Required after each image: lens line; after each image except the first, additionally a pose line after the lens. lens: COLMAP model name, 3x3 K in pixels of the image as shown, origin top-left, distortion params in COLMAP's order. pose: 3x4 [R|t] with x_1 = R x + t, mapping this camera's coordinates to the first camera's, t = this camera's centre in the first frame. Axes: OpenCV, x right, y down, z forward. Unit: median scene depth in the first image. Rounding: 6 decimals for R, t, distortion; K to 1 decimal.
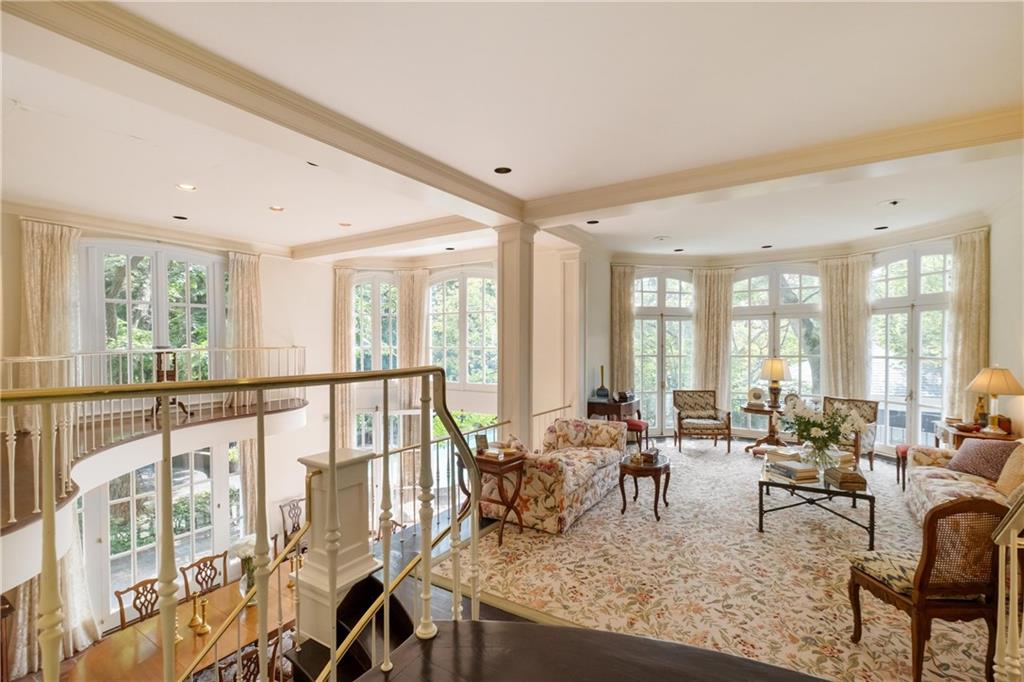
lens RADIAL K [[465.1, 0, 512.0], [0, 465.1, 341.0], [0, 0, 1]] dist [0.000326, 0.000742]
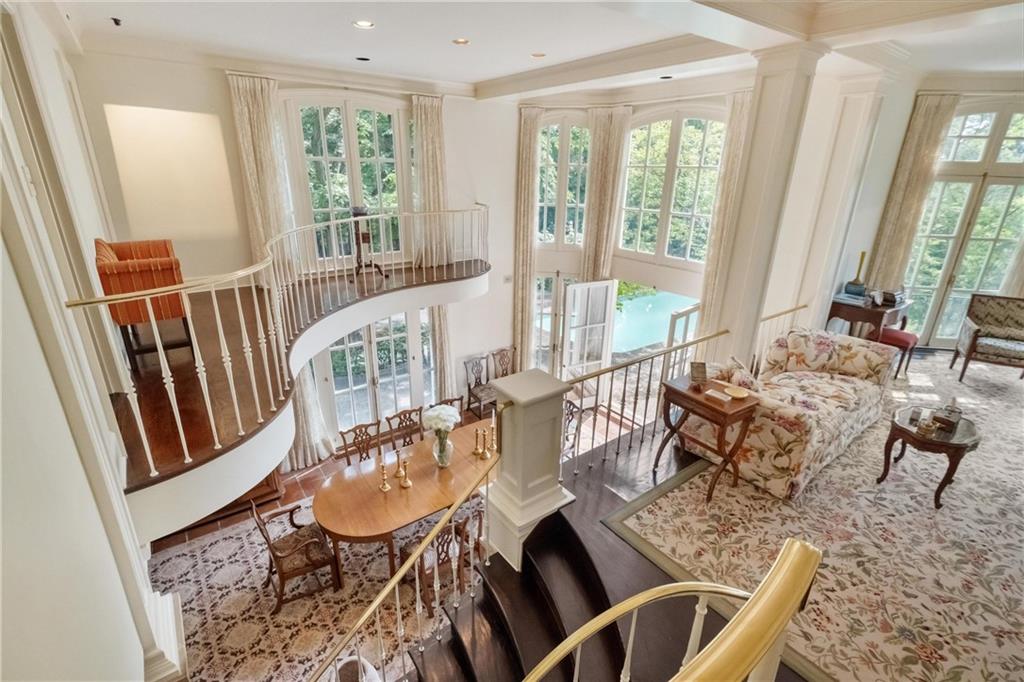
lens RADIAL K [[479.4, 0, 505.9], [0, 479.4, 340.4], [0, 0, 1]] dist [-0.003032, 0.000122]
pose [[0.931112, 0.142909, -0.335569, -0.088358], [-0.024019, 0.942070, 0.334555, -0.082864], [0.363941, -0.303449, 0.880606, 0.153812]]
